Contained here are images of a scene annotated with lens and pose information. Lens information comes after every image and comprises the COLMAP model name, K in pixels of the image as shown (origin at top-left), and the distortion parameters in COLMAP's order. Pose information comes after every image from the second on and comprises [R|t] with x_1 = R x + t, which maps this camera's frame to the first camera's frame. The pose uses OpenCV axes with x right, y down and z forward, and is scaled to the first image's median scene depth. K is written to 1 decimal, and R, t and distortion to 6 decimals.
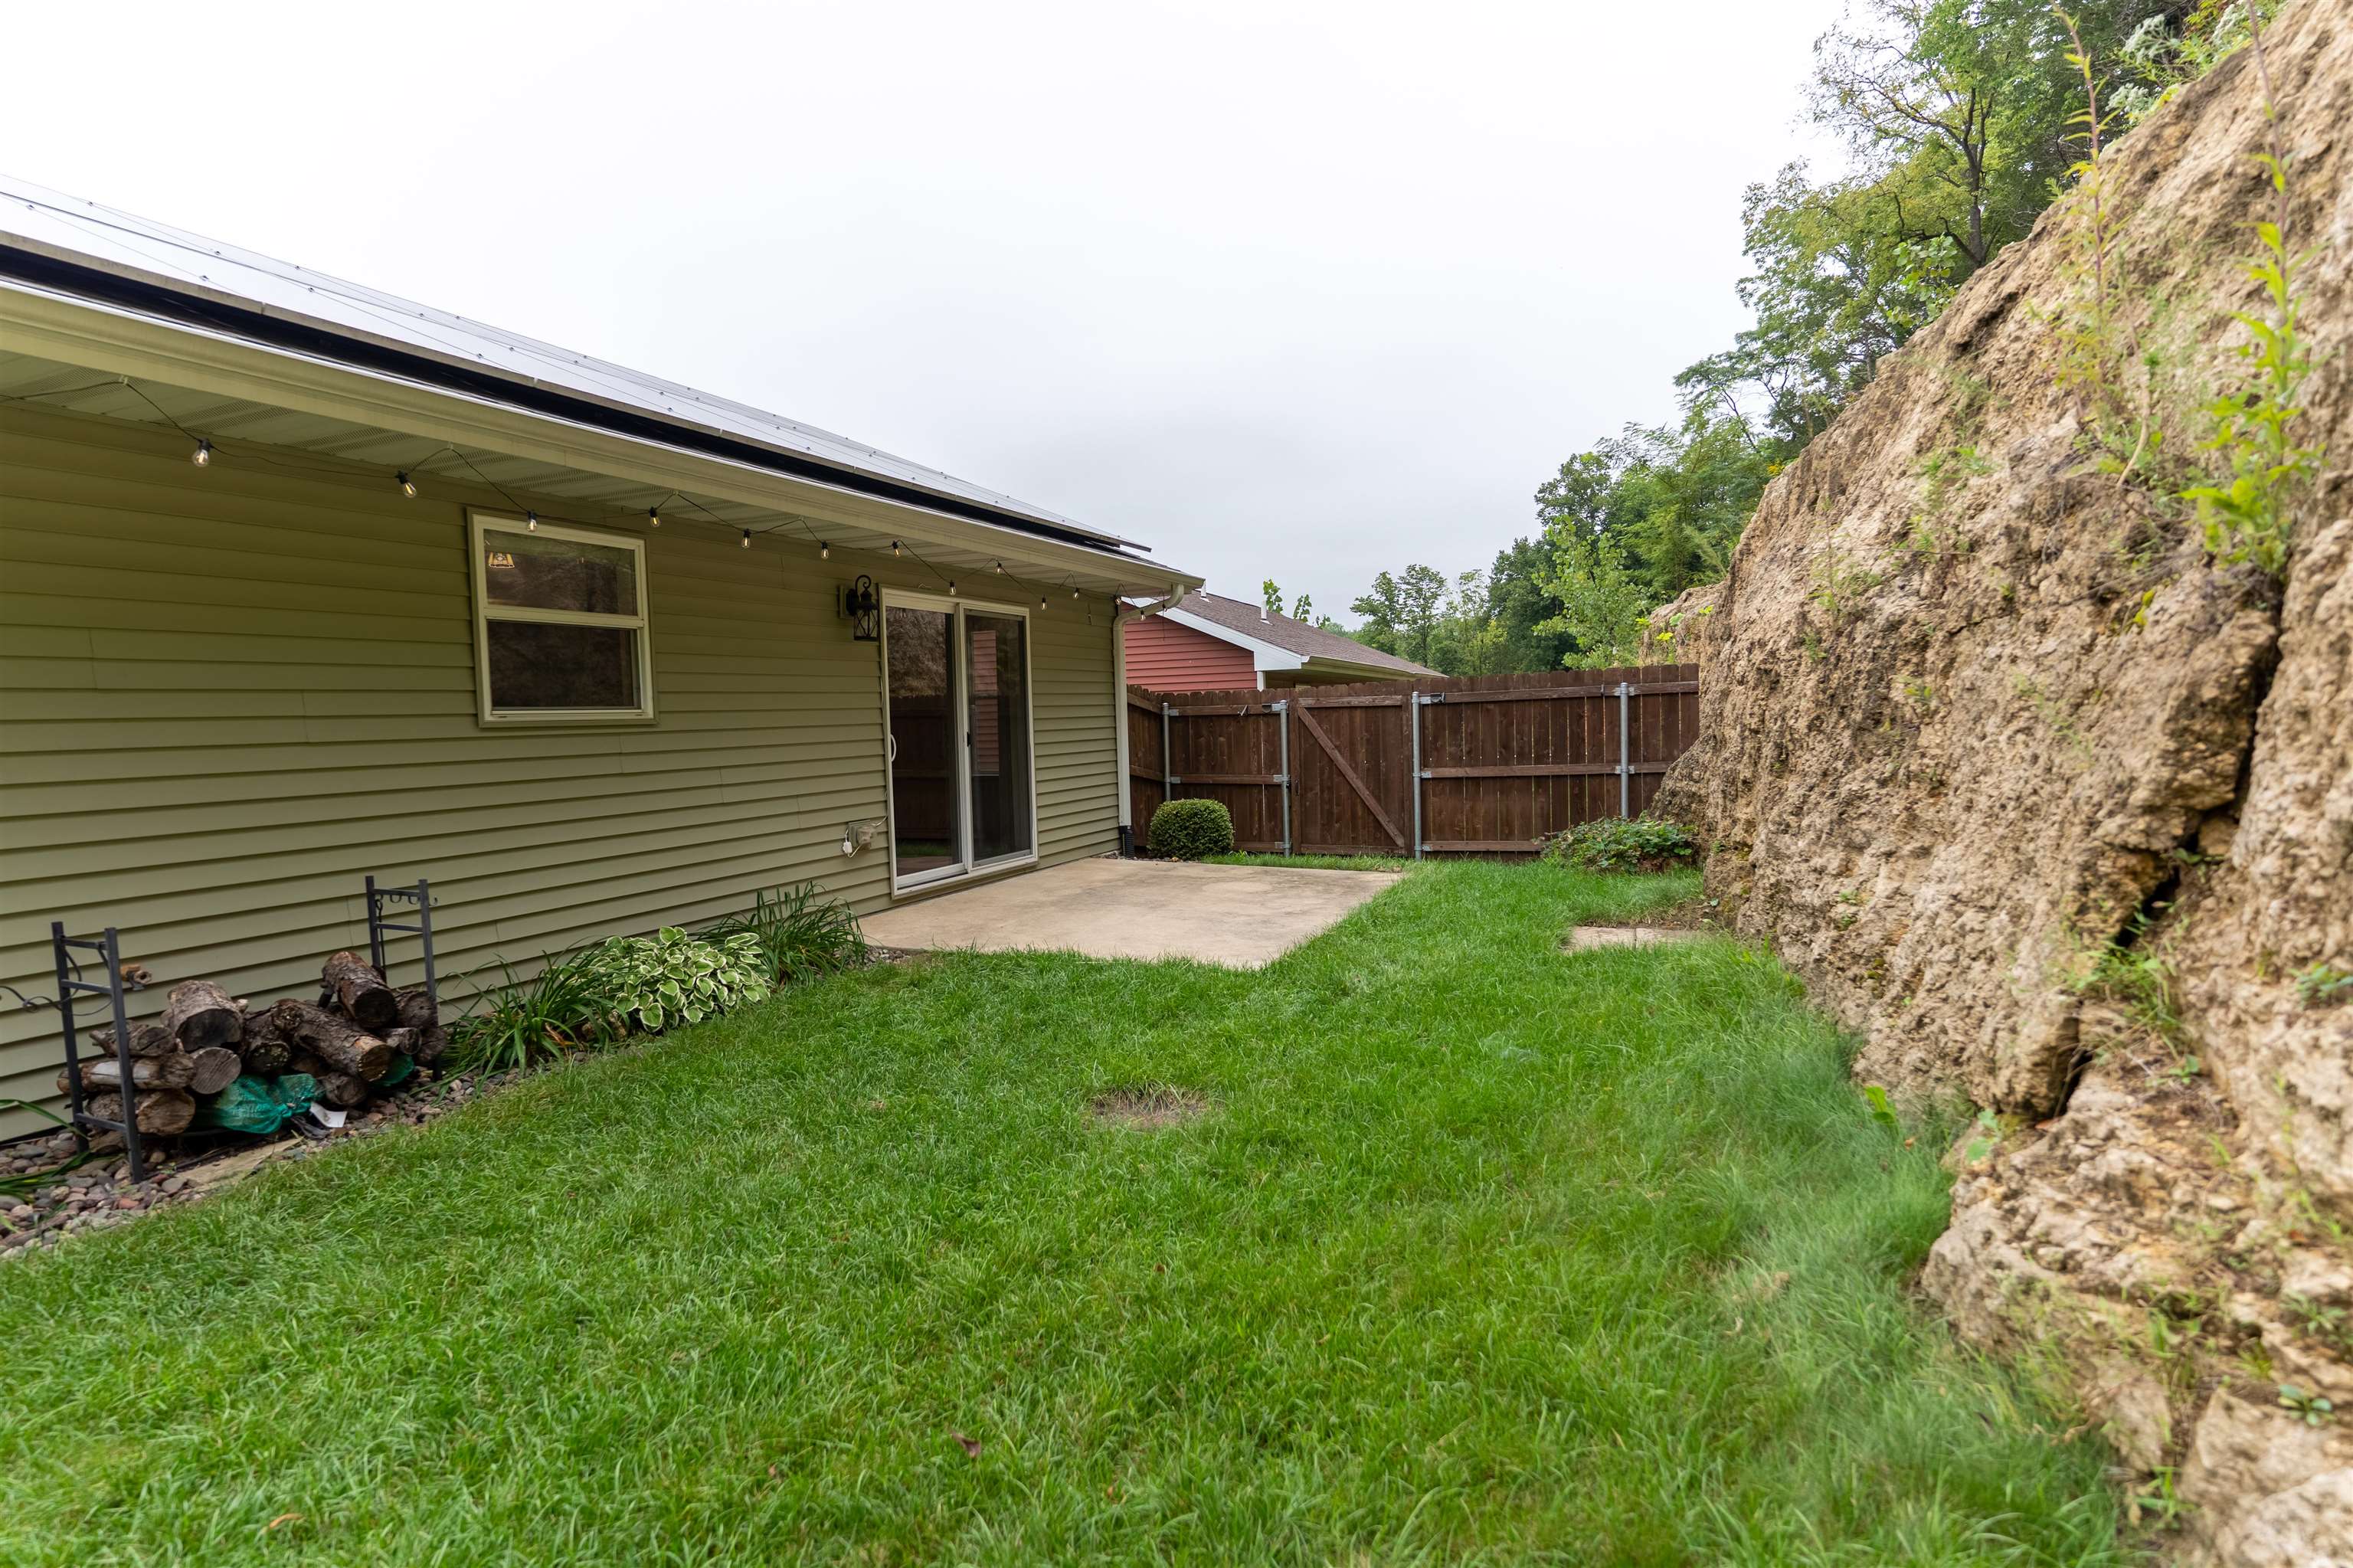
lens RADIAL K [[1133.0, 0, 1175.3], [0, 1133.0, 783.3], [0, 0, 1]] dist [-0.002278, -0.000027]
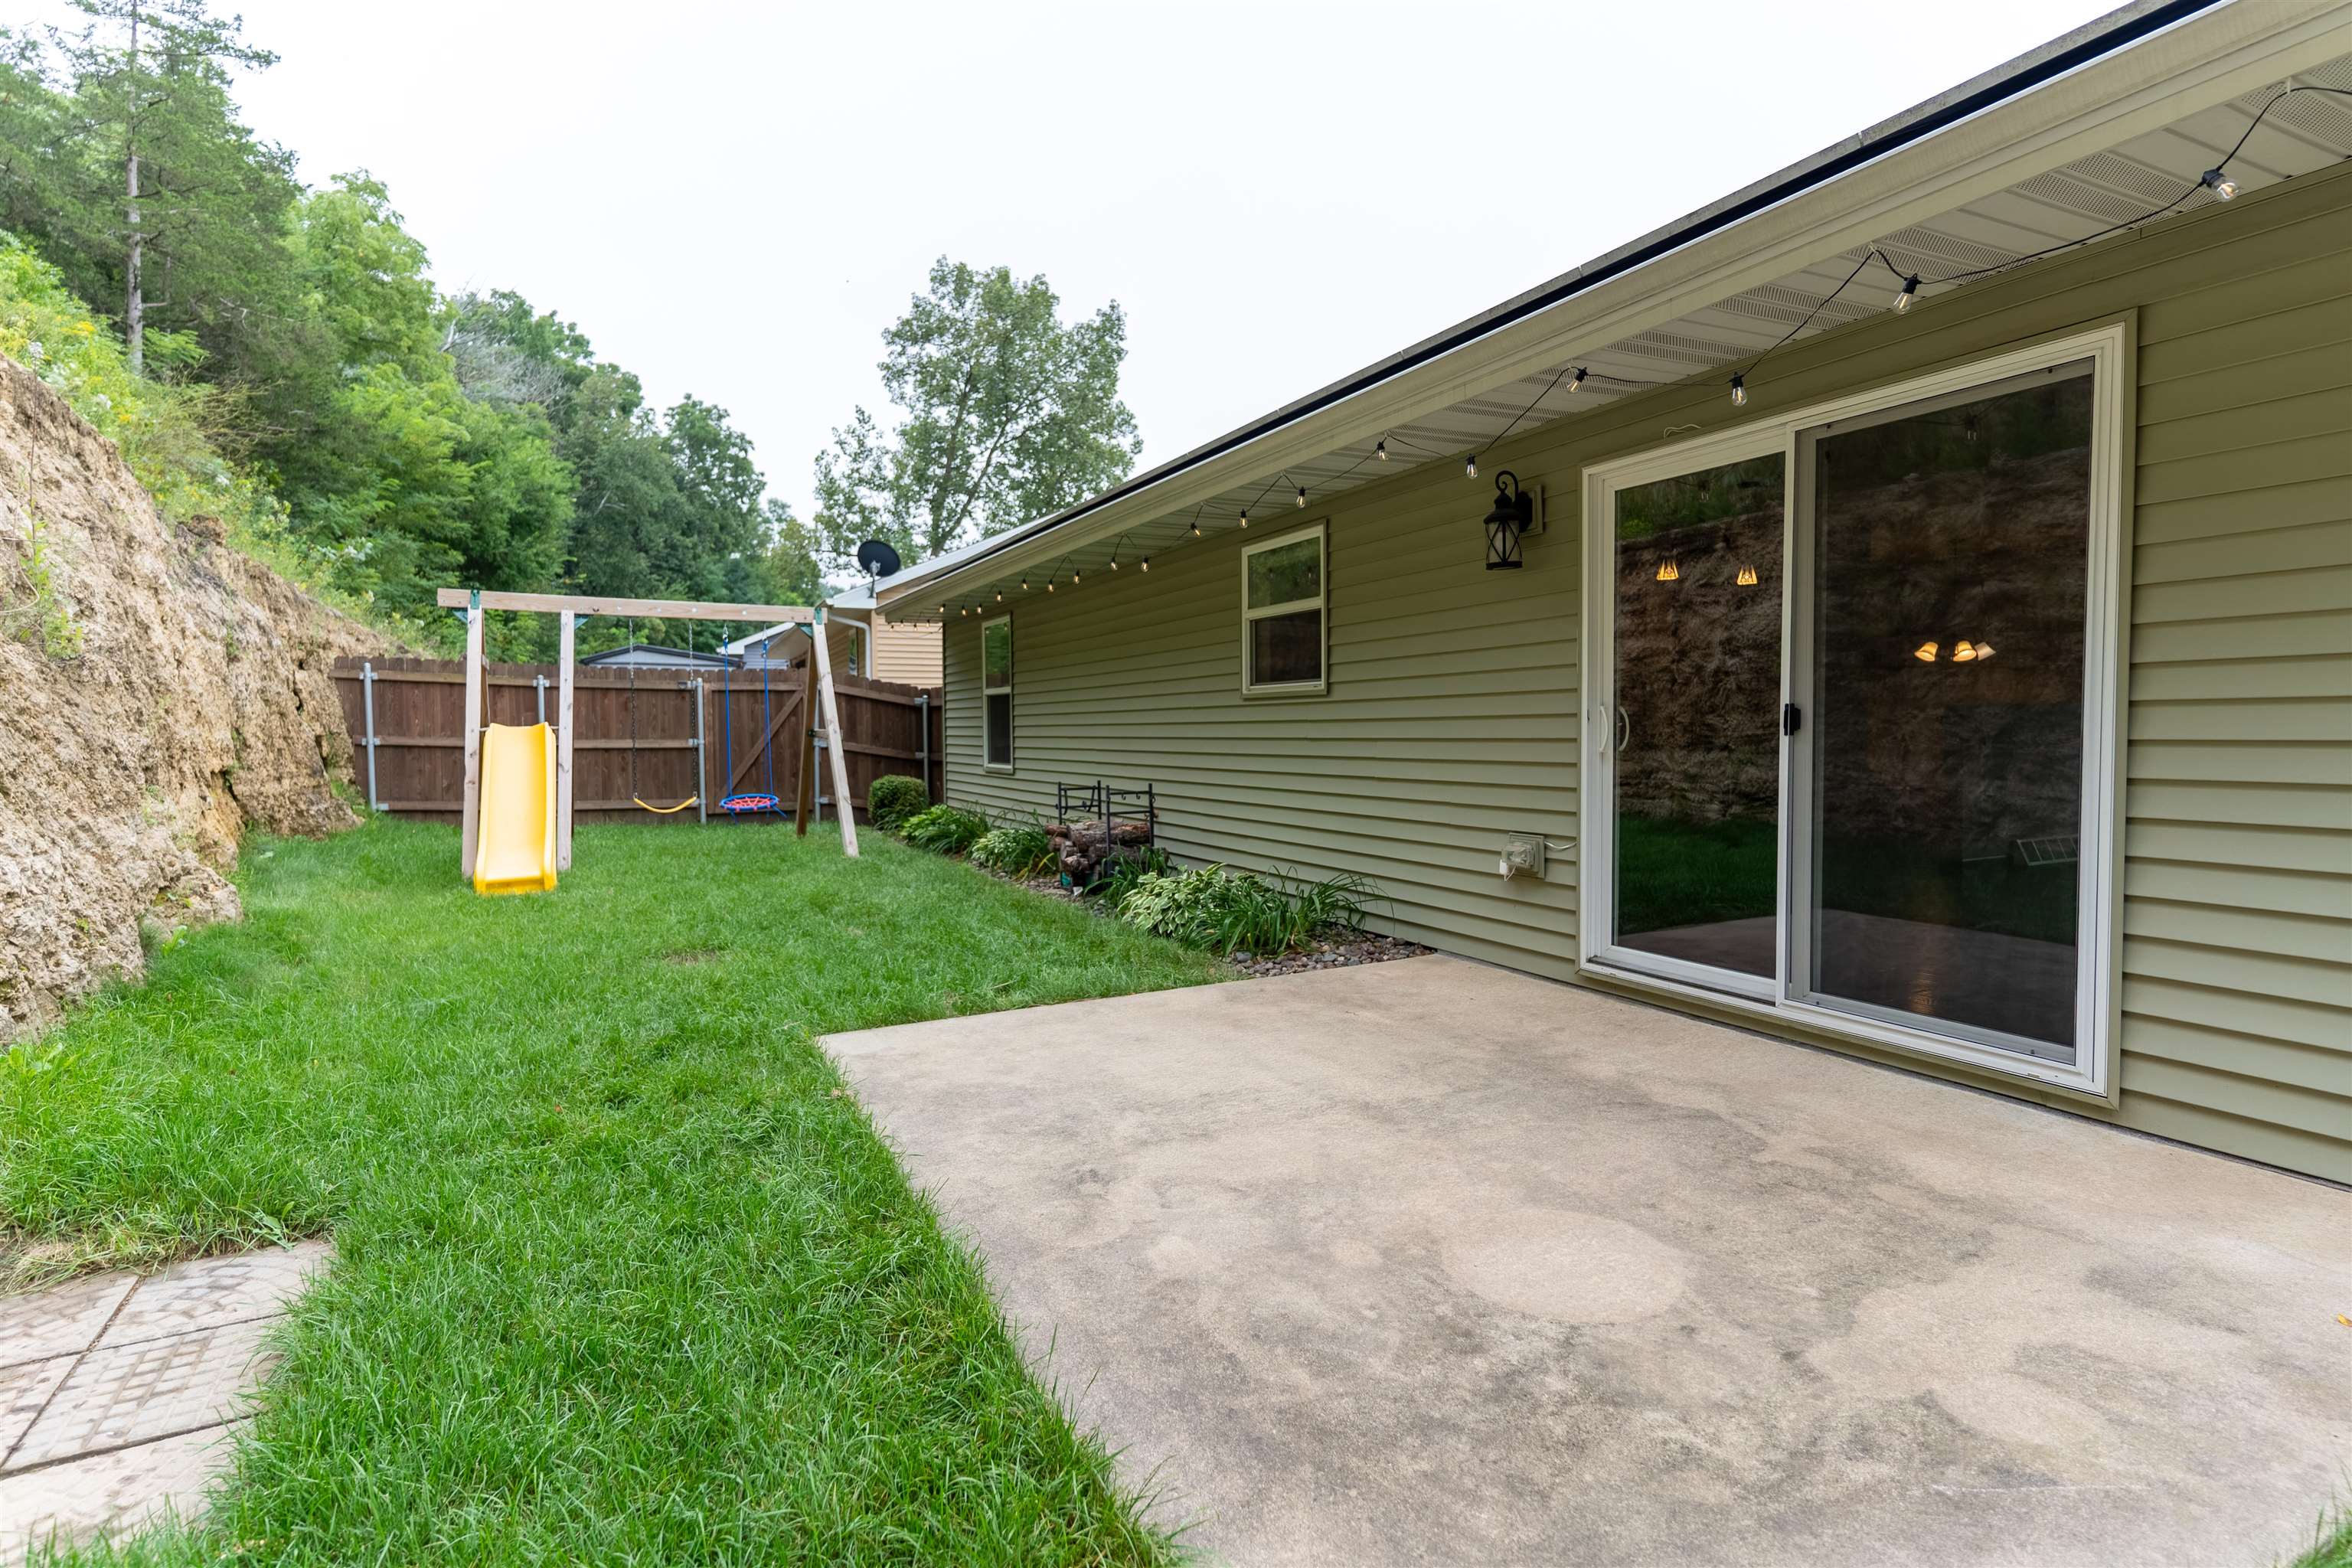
lens RADIAL K [[1132.5, 0, 1174.5], [0, 1132.5, 773.8], [0, 0, 1]] dist [-0.002278, -0.000027]
pose [[-0.626008, 0.066147, -0.777006, 0.511304], [-0.019086, 0.994798, 0.100064, -0.089612], [0.779583, 0.077470, -0.621489, 1.705287]]
